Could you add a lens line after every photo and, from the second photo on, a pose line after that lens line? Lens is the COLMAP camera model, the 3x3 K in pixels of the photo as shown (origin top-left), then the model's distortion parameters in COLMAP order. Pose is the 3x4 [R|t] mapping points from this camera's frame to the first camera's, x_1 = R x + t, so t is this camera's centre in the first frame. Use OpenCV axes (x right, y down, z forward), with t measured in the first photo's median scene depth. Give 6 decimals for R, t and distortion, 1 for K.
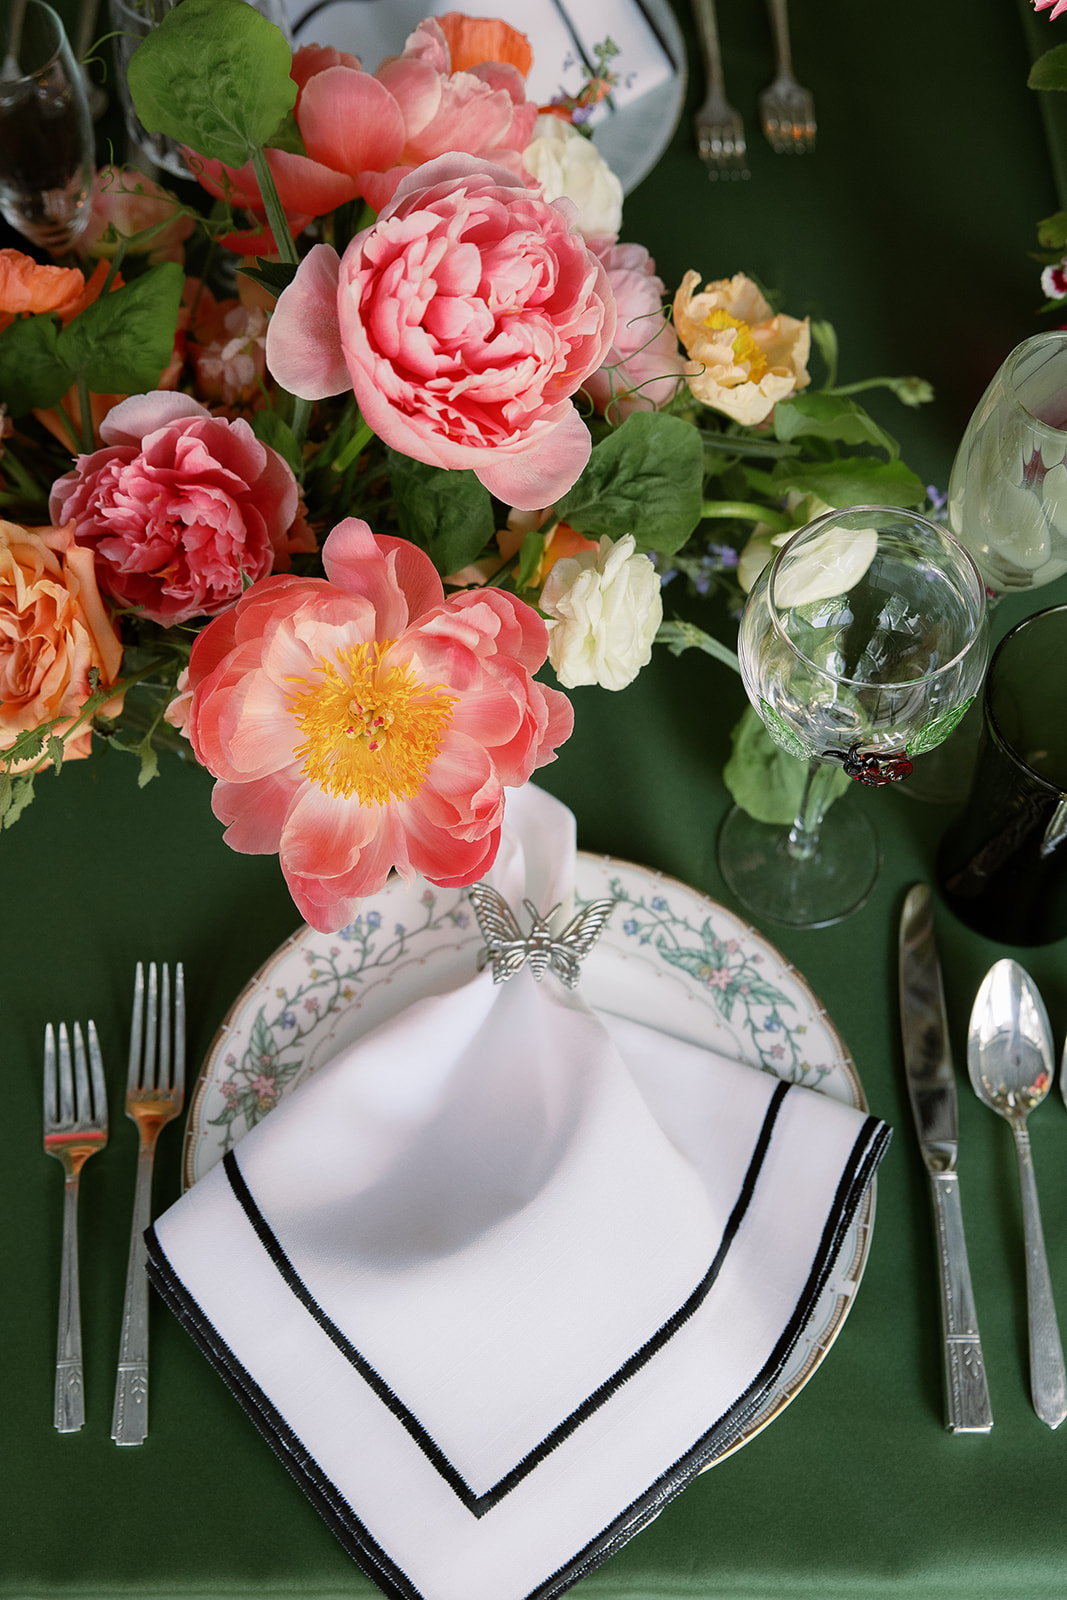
lens RADIAL K [[2003.1, 0, 539.9], [0, 2003.1, 795.3], [0, 0, 1]] dist [-0.006633, 0.000000]
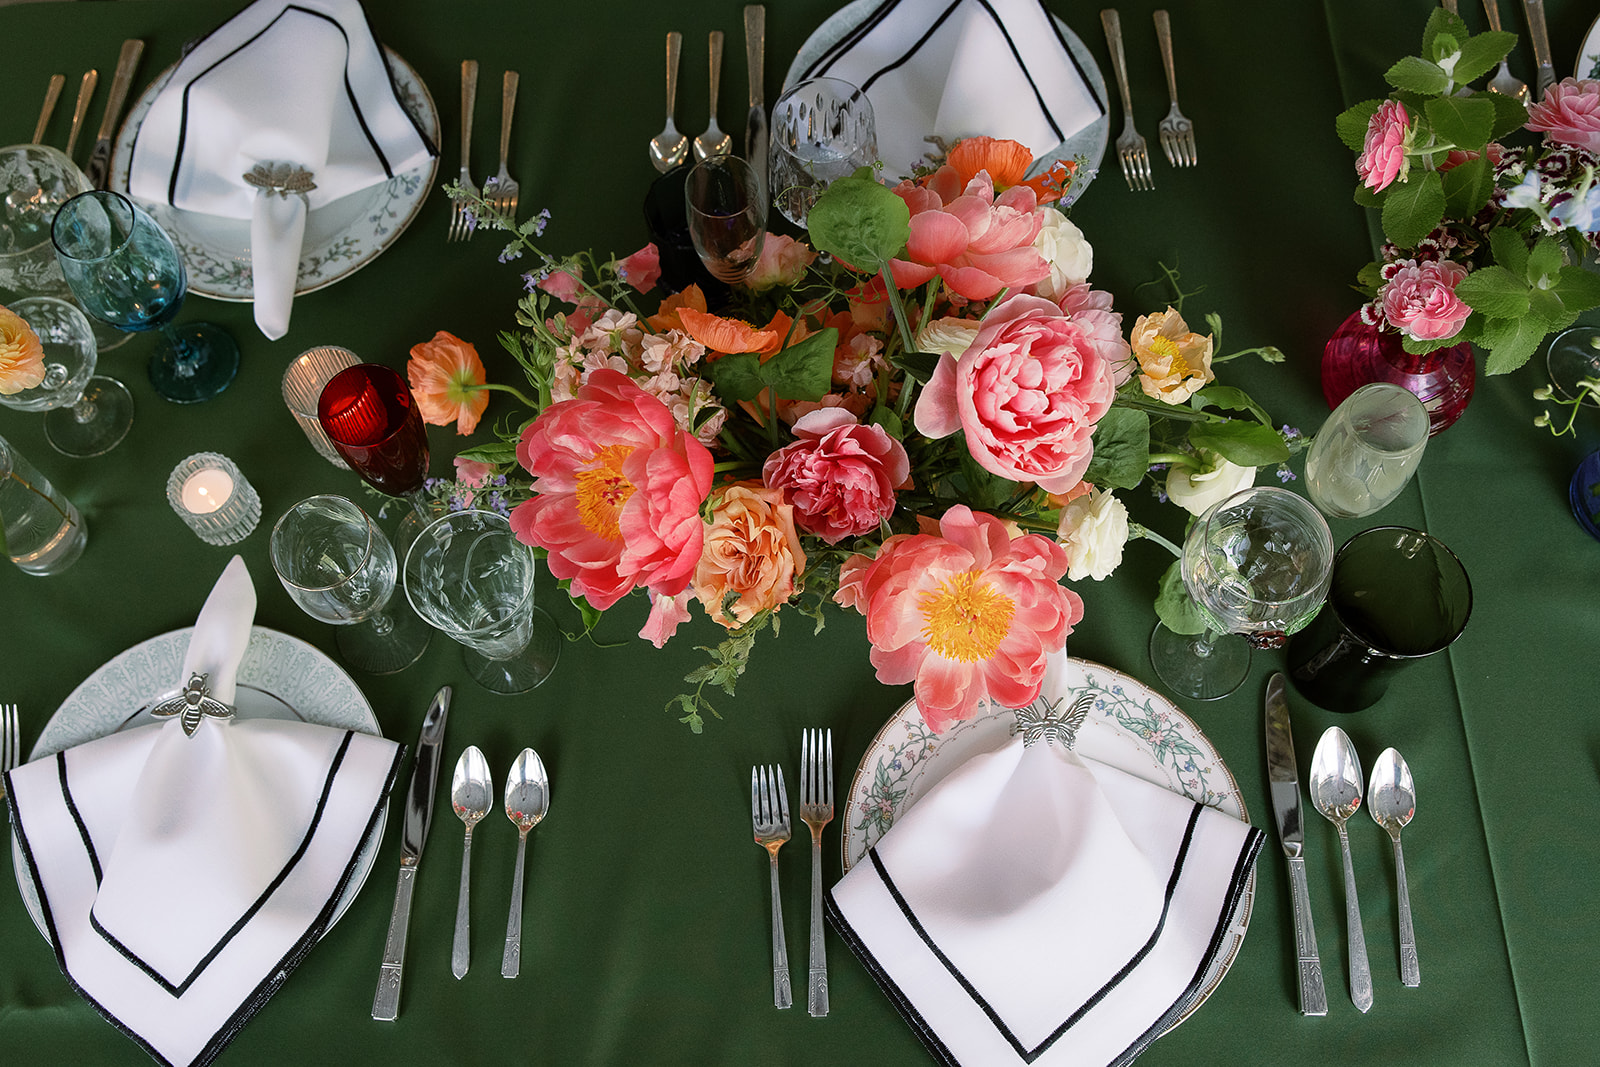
lens RADIAL K [[1538.2, 0, 791.1], [0, 1538.2, 538.6], [0, 0, 1]] dist [-0.019910, 0.000000]
pose [[0.996826, -0.011063, -0.078845, -0.117198], [0.016233, 0.997738, 0.065226, -0.172309], [0.077945, -0.066299, 0.994751, -0.292432]]
